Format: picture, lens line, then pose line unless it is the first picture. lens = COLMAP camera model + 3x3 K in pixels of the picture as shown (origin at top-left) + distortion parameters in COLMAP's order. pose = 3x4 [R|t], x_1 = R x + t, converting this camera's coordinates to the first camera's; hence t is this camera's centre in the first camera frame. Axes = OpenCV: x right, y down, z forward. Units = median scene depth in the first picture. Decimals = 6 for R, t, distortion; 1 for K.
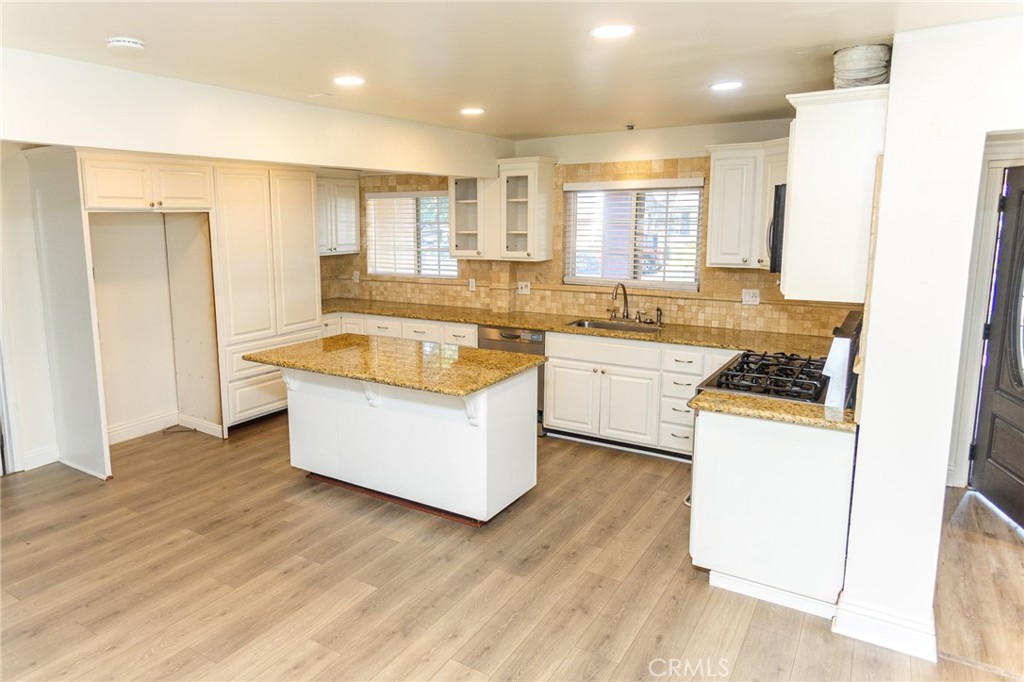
lens RADIAL K [[667.4, 0, 431.5], [0, 667.4, 313.5], [0, 0, 1]] dist [0.000020, -0.001267]
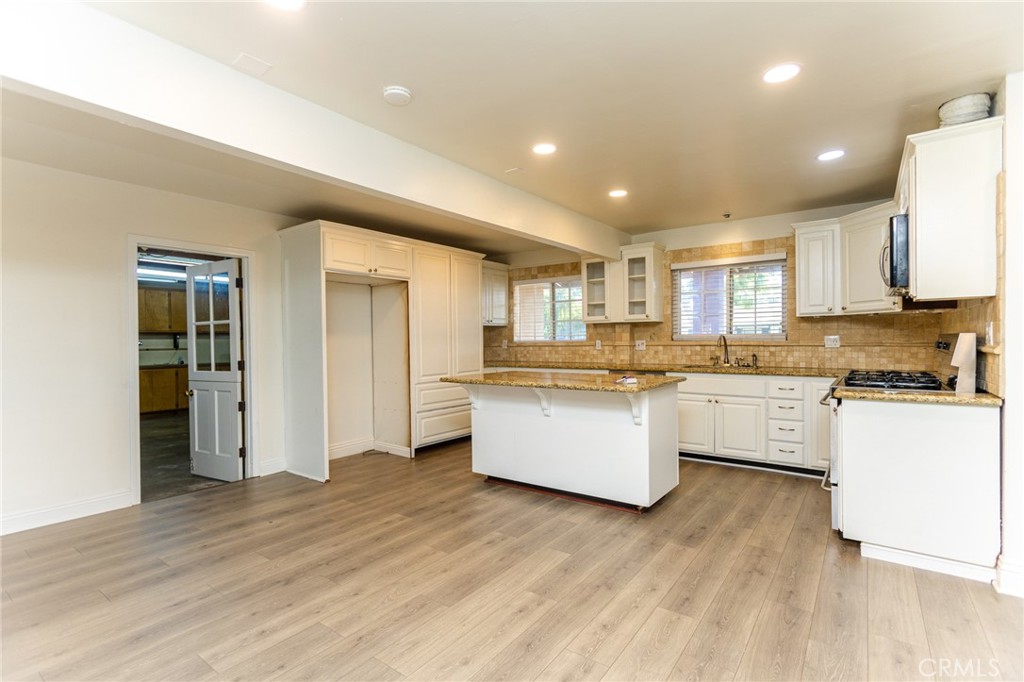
lens RADIAL K [[483.8, 0, 509.9], [0, 483.8, 341.6], [0, 0, 1]] dist [-0.000653, 0.002867]
pose [[0.999507, -0.000182, -0.031397, -0.109133], [-0.004108, 0.990626, -0.136537, 0.107010], [0.031128, 0.136598, 0.990137, 0.072624]]
